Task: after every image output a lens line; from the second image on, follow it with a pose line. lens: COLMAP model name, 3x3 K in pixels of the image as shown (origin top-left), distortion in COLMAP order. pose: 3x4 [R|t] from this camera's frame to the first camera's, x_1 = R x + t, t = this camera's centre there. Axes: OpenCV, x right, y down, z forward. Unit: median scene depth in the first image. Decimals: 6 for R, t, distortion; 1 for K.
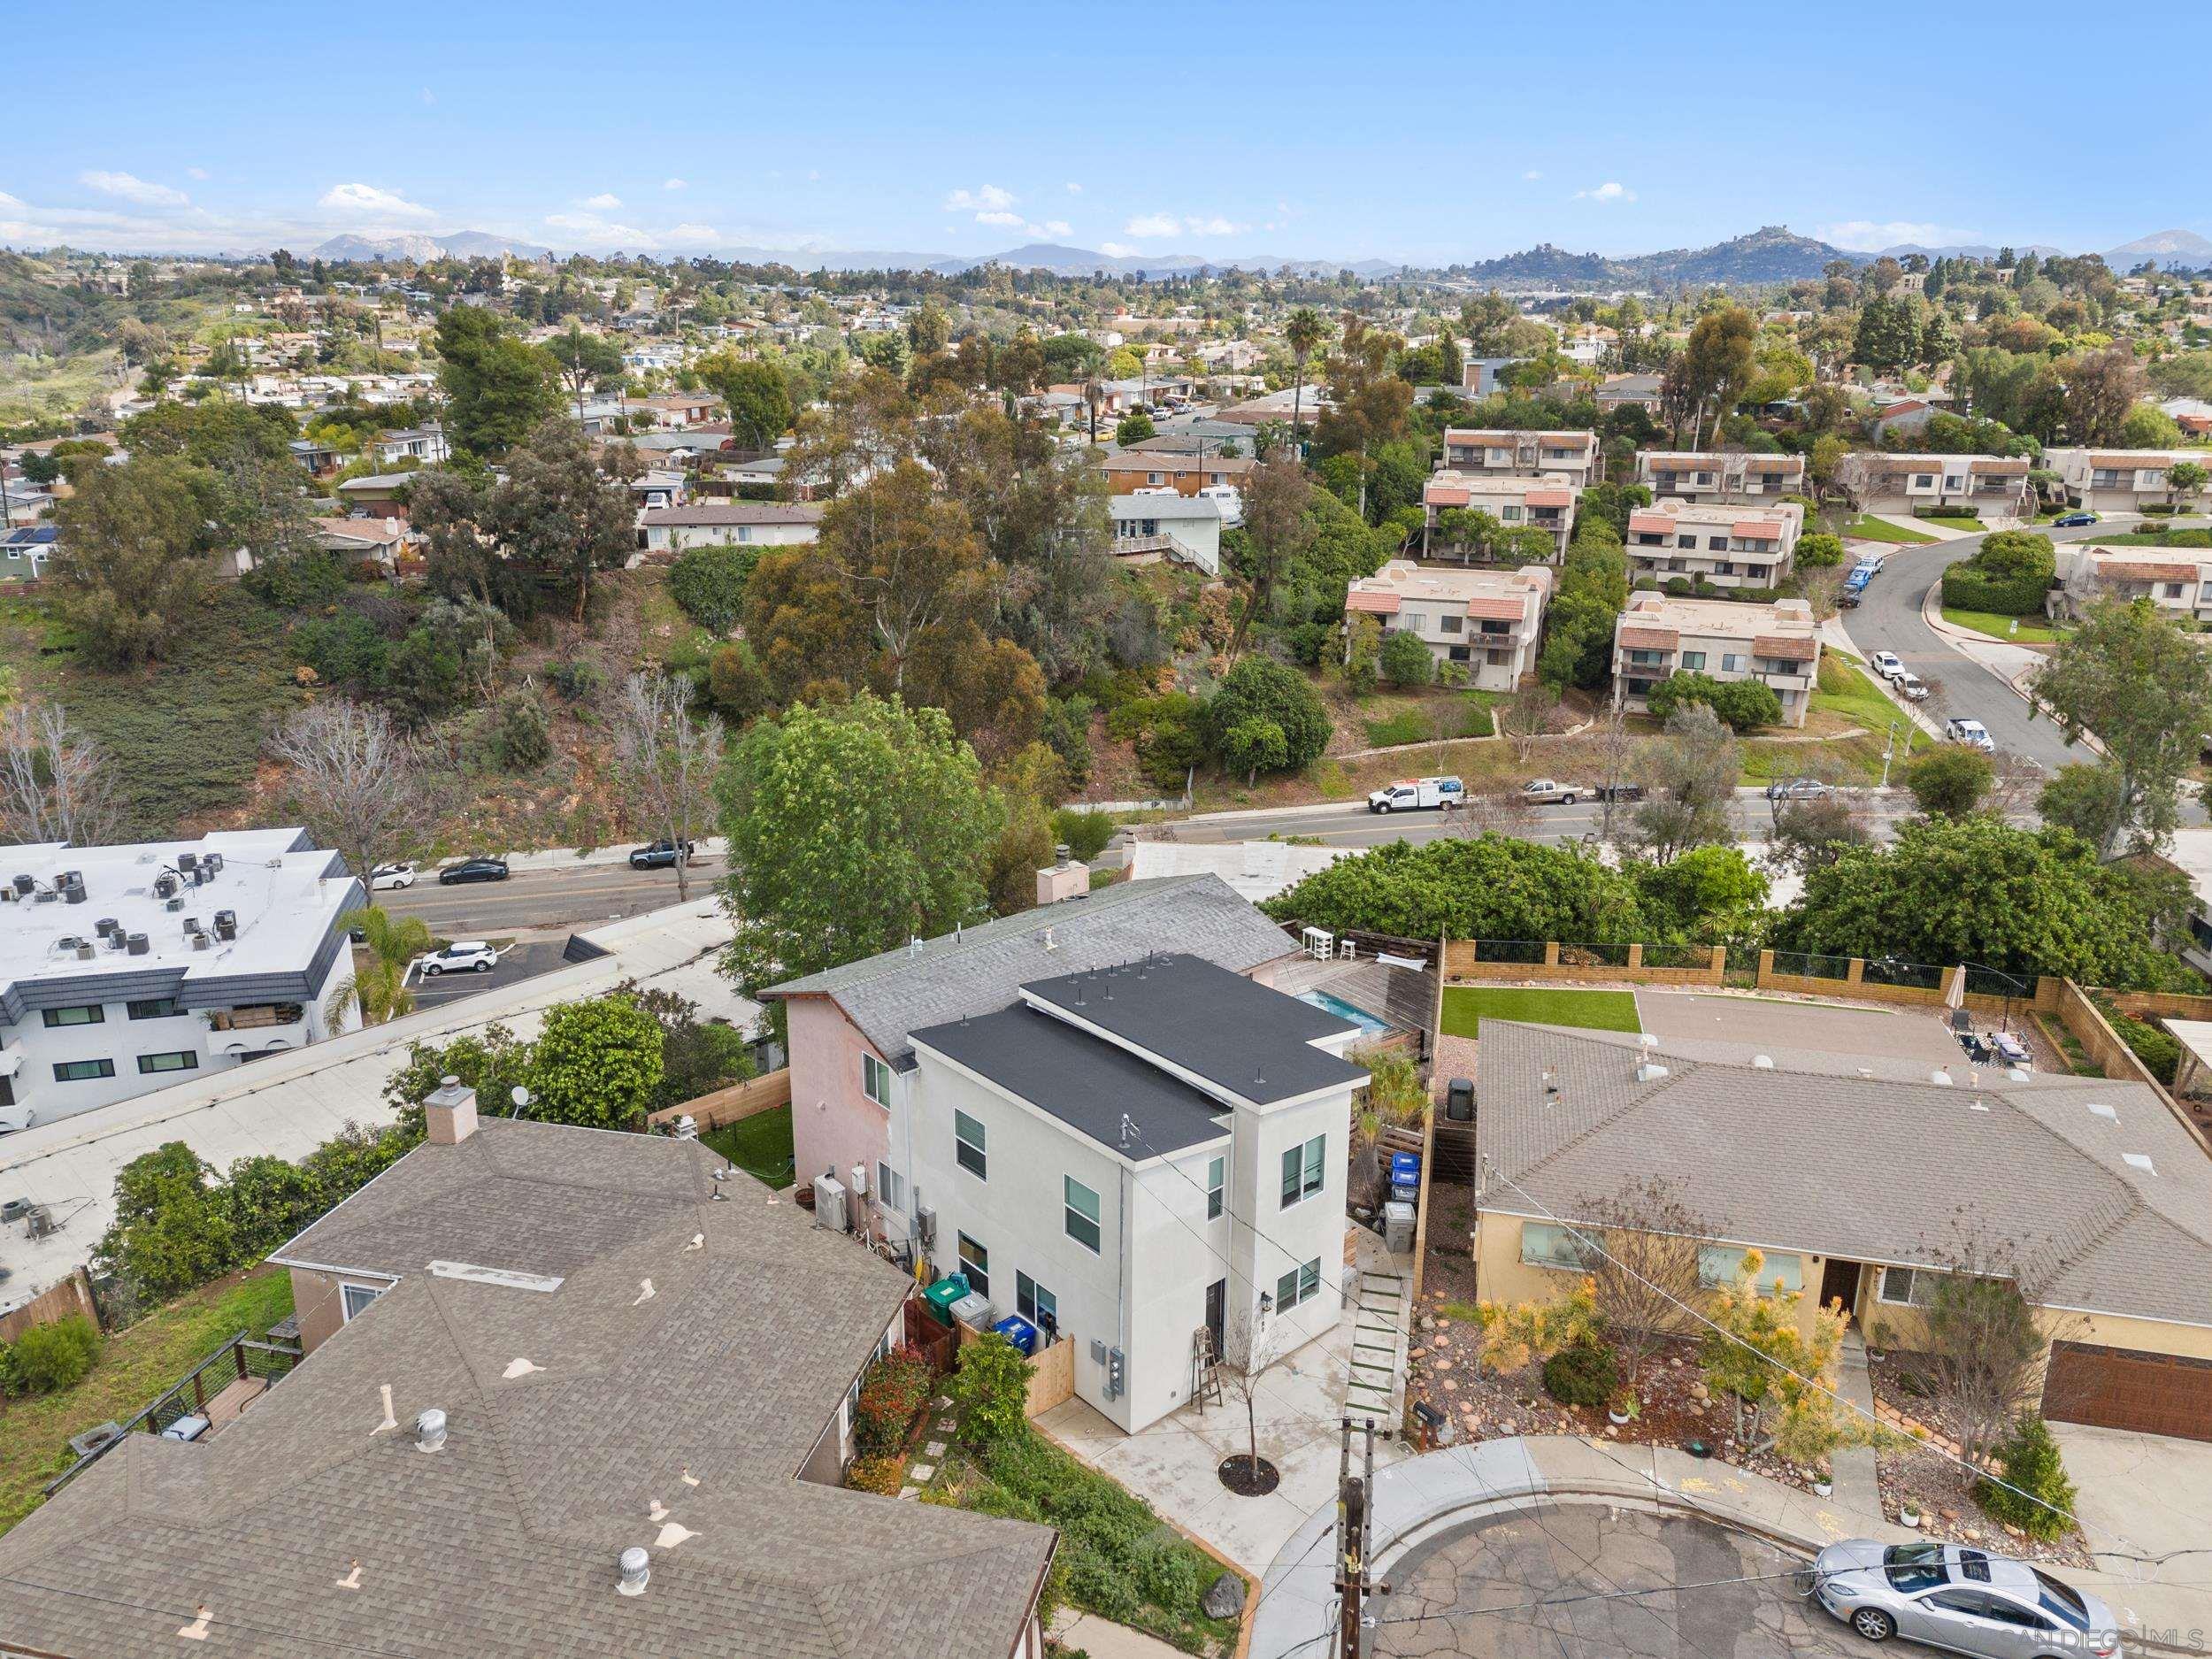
lens RADIAL K [[1588.1, 0, 1106.0], [0, 1588.1, 829.5], [0, 0, 1]] dist [0.096486, -0.111778]
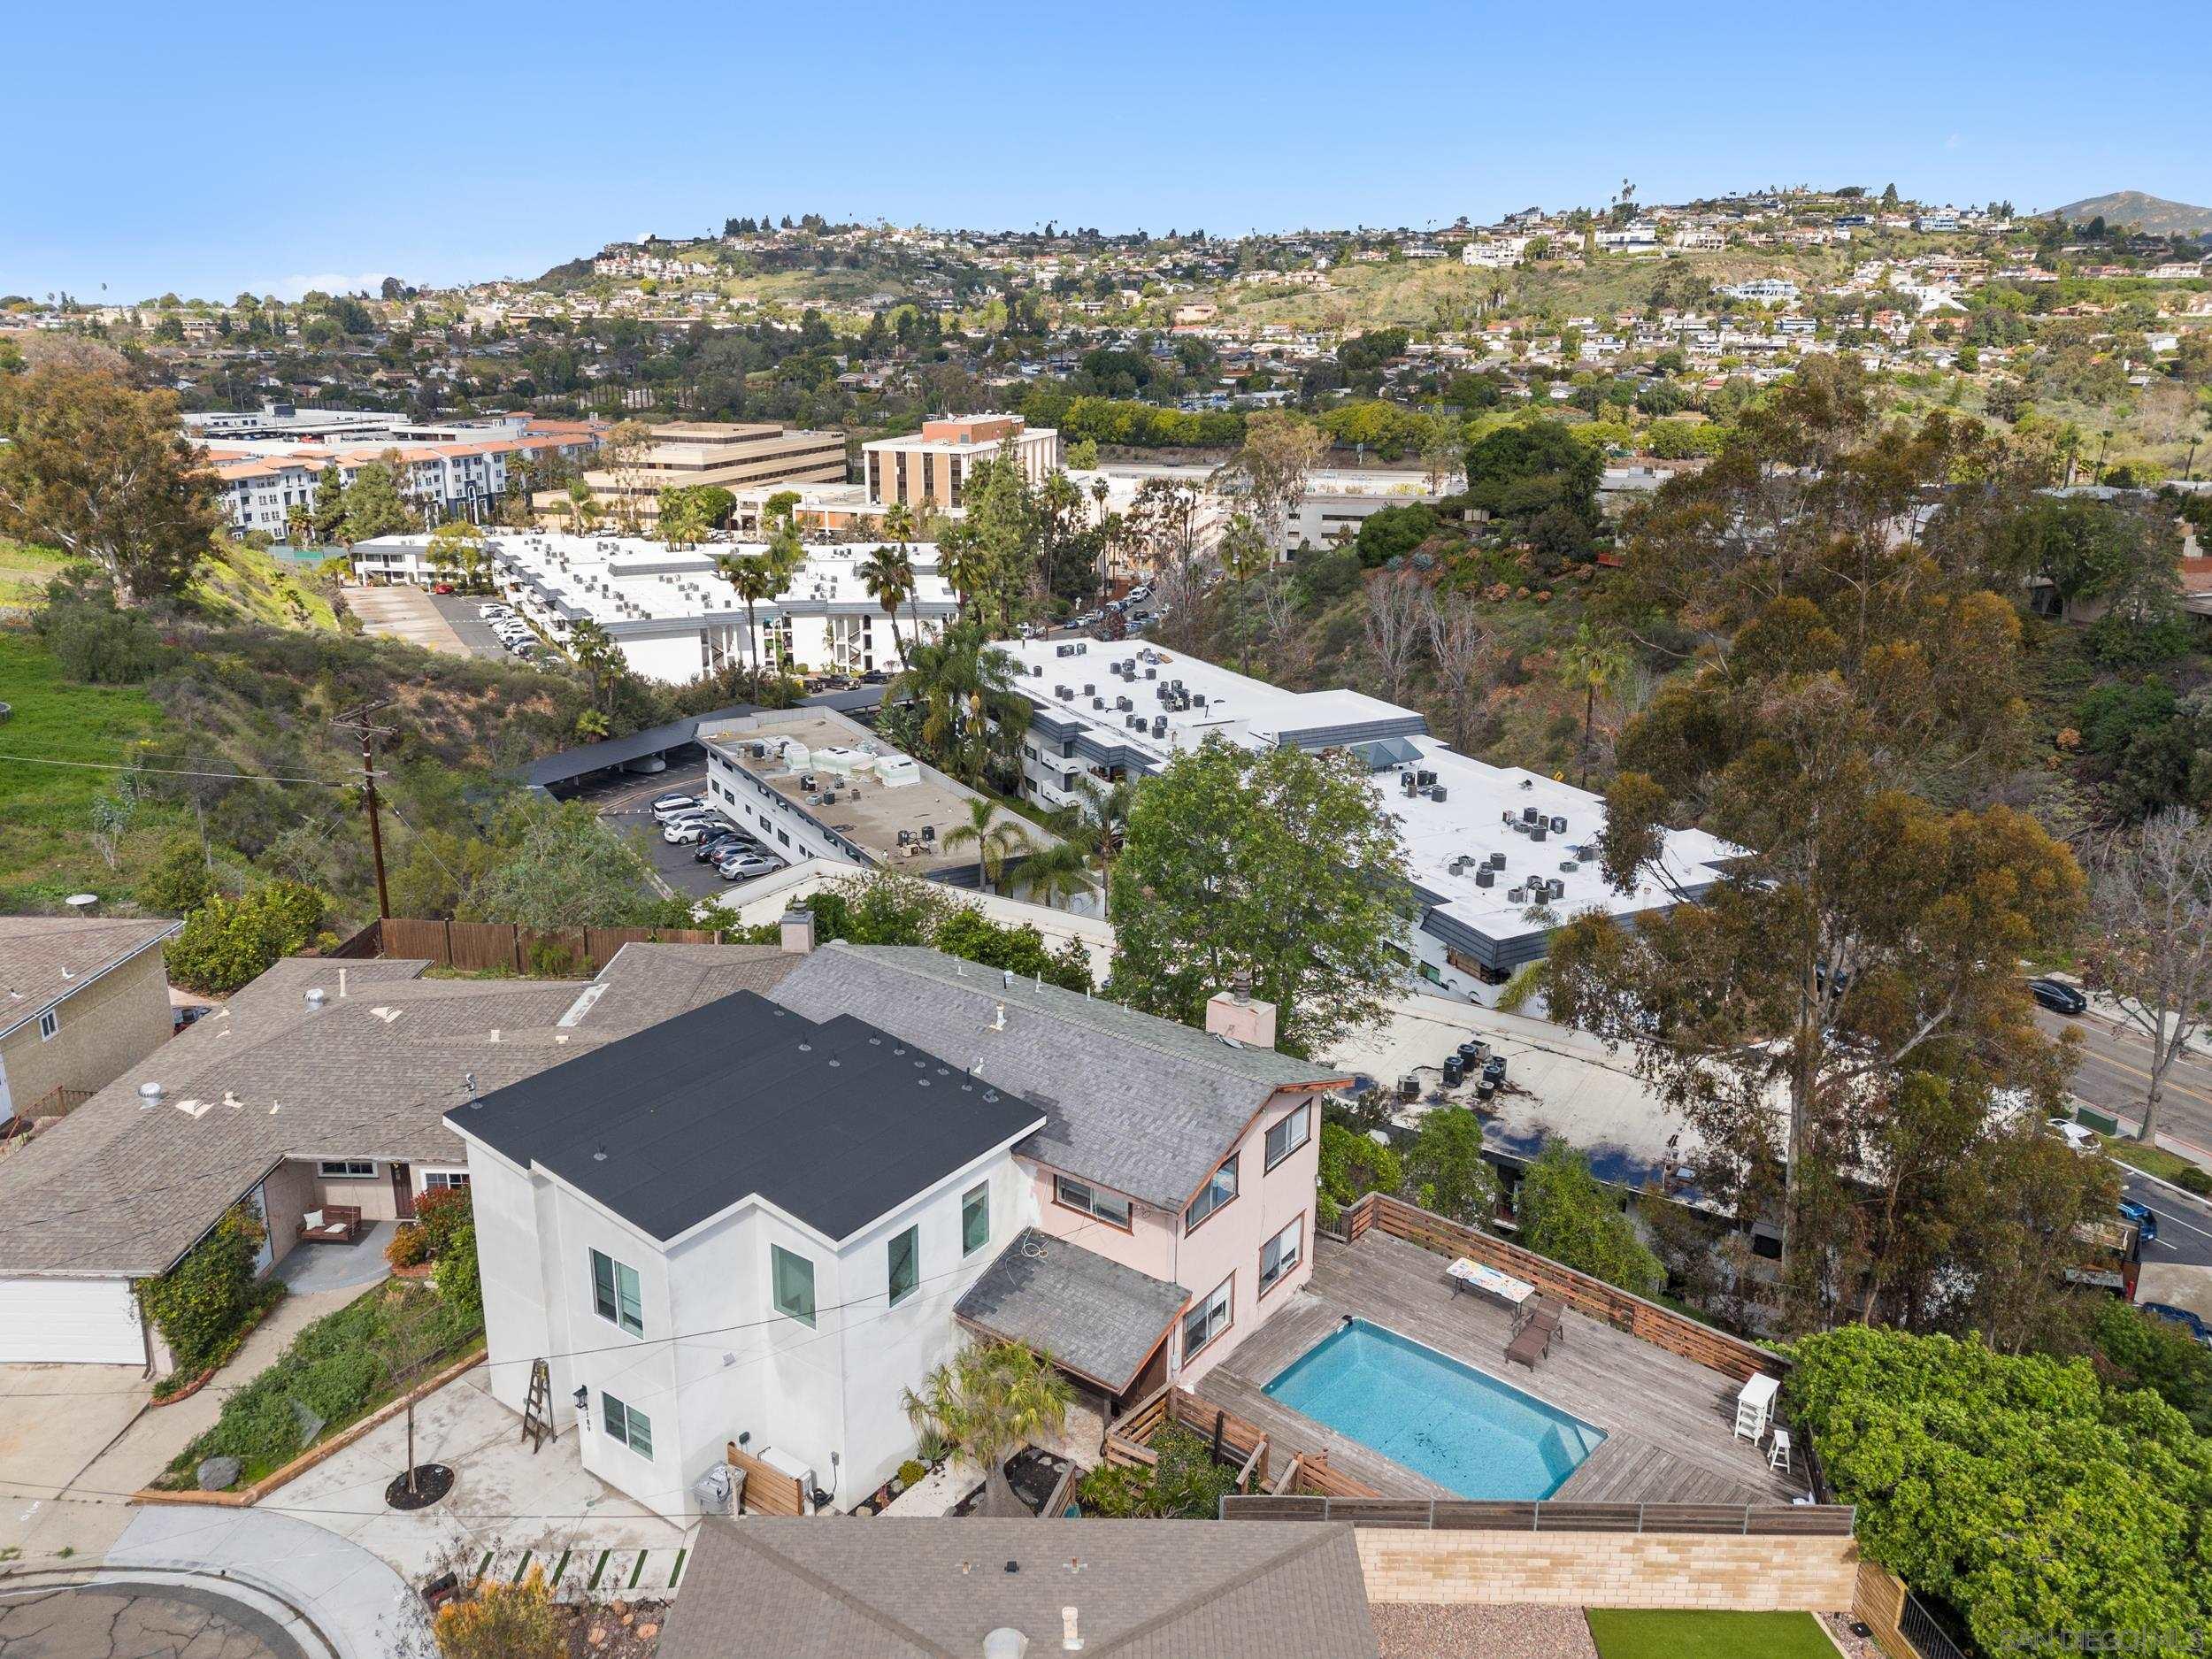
lens RADIAL K [[1565.4, 0, 1106.2], [0, 1565.4, 897.8], [0, 0, 1]] dist [0.004928, 0.001746]
pose [[0.213690, 0.328220, -0.920113, 0.224506], [-0.305483, 0.917085, 0.256193, -0.070567], [0.927910, 0.226333, 0.296237, 0.242271]]
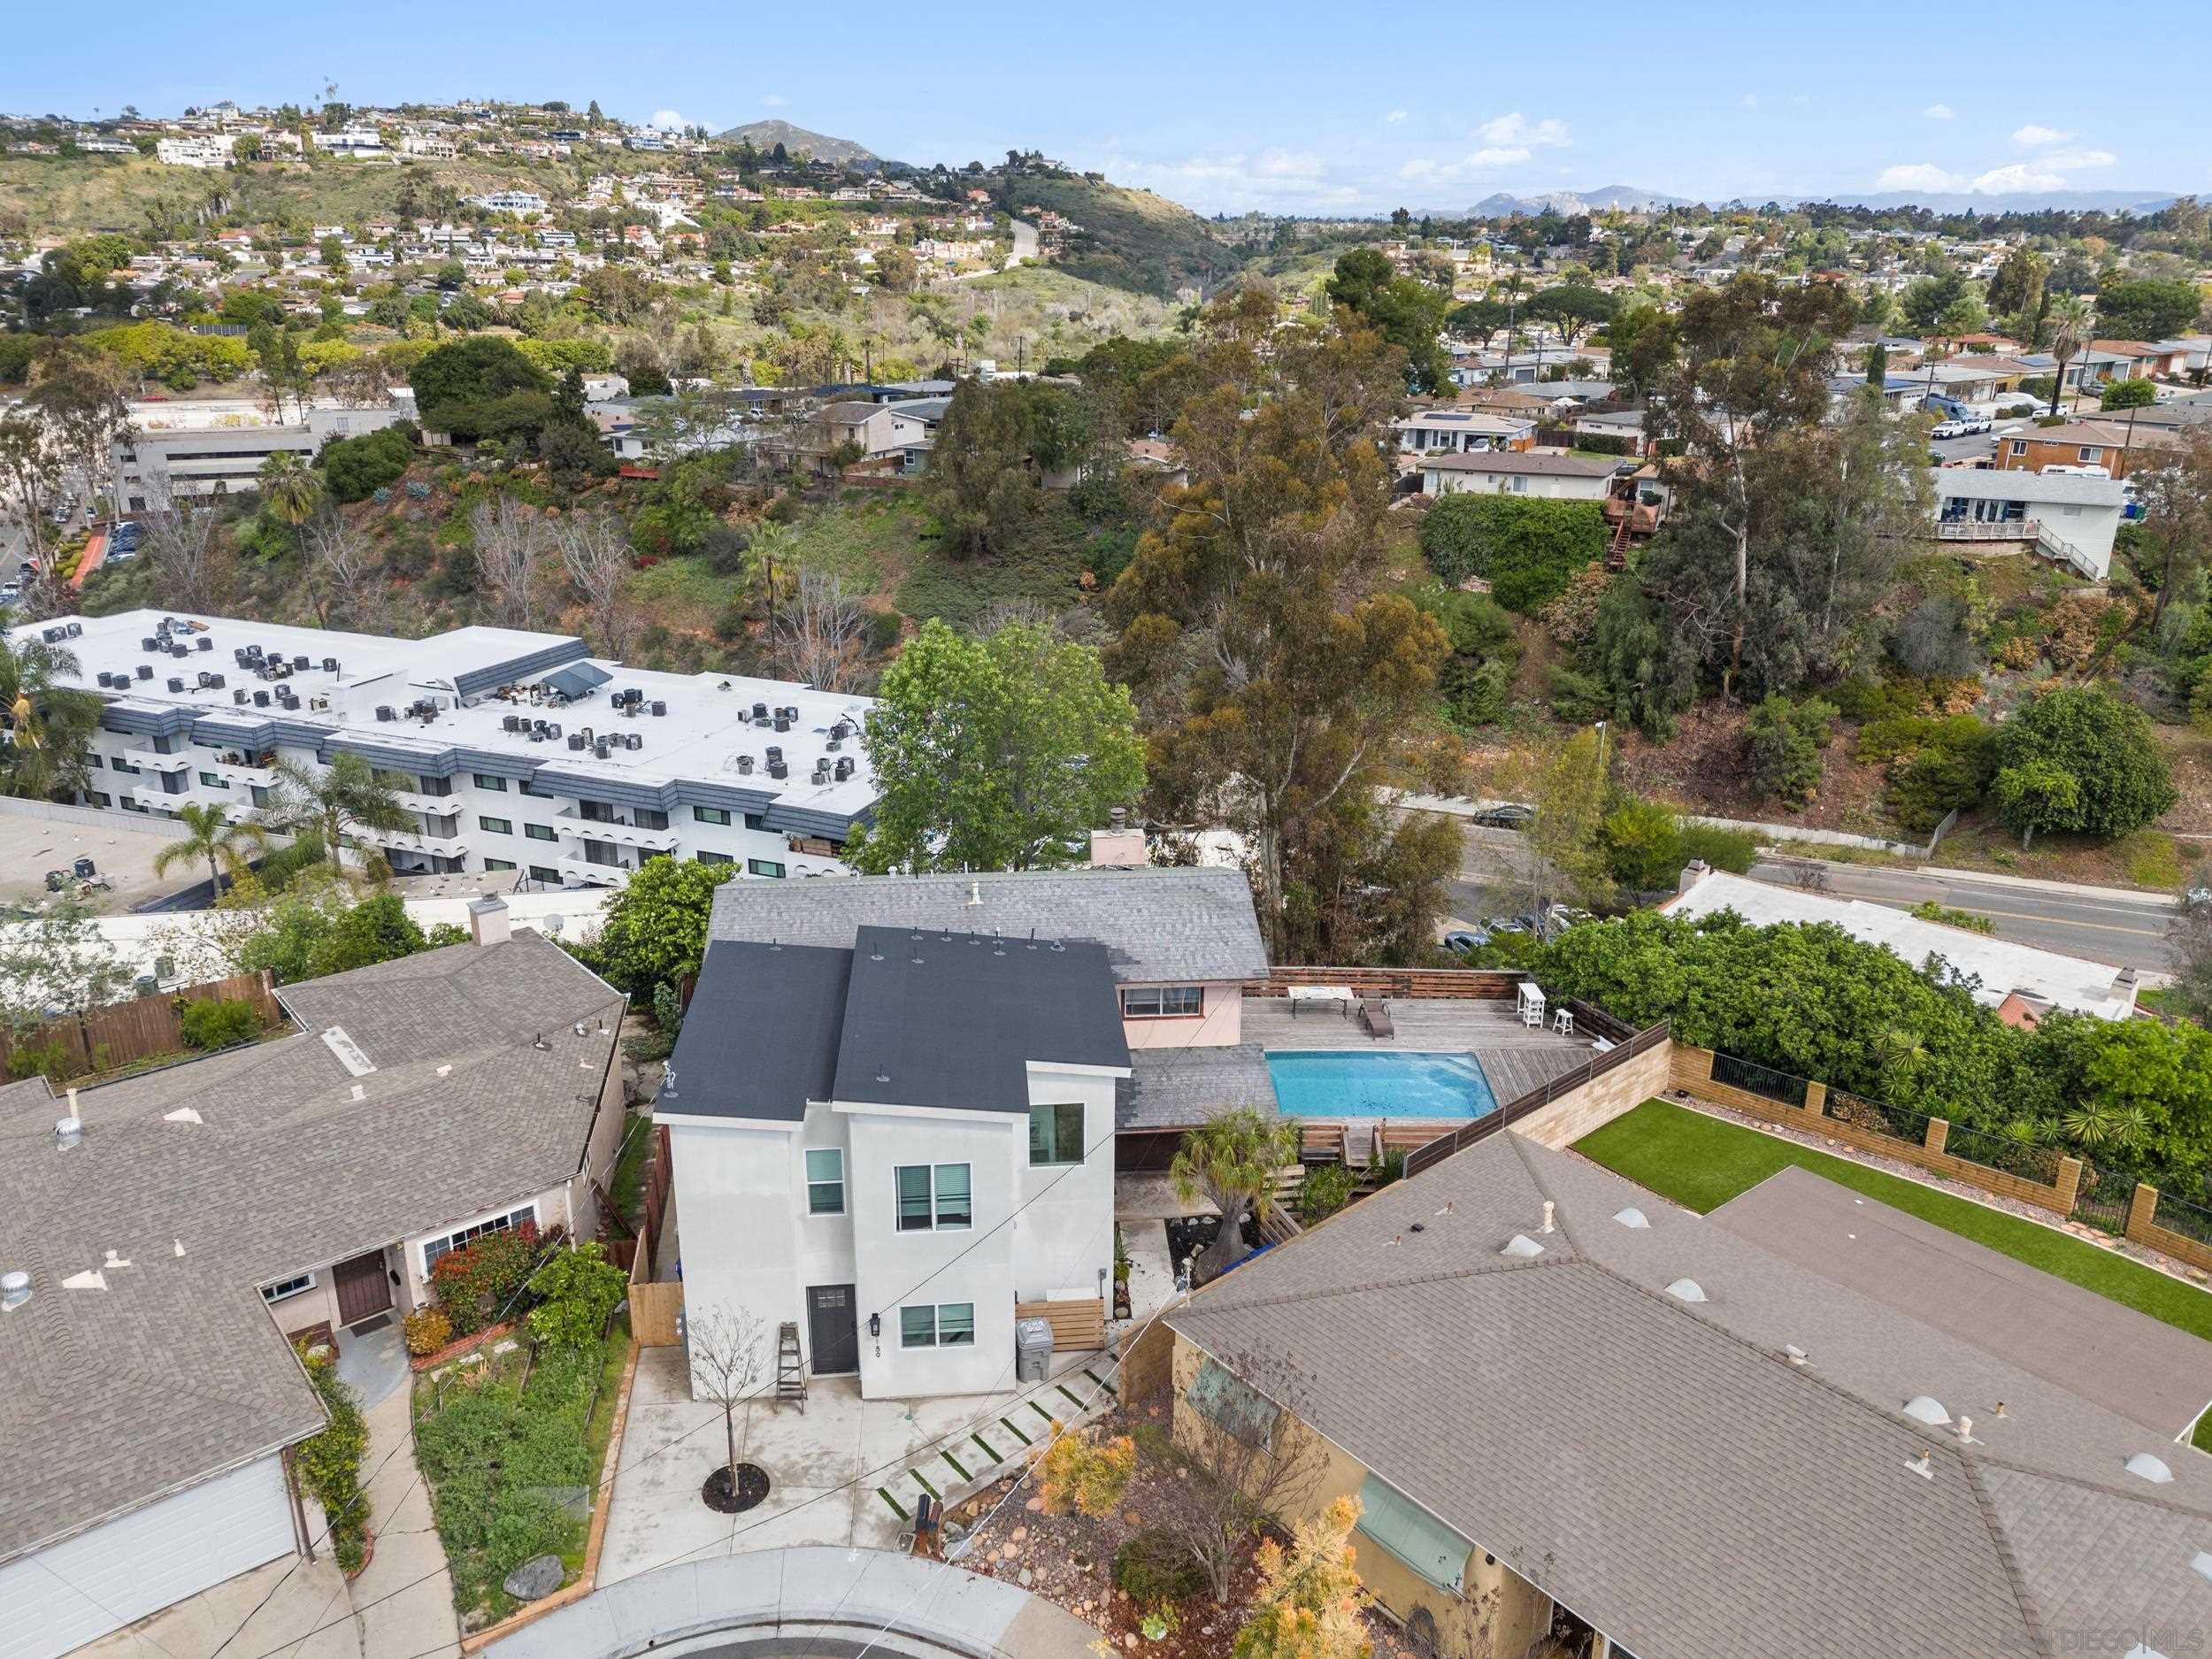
lens RADIAL K [[1593.6, 0, 1106.0], [0, 1593.6, 829.5], [0, 0, 1]] dist [0.067214, -0.057021]
pose [[0.808300, 0.198055, -0.554460, 0.163007], [-0.183574, 0.979556, 0.082285, -0.017713], [0.559421, 0.035274, 0.828133, 0.083632]]
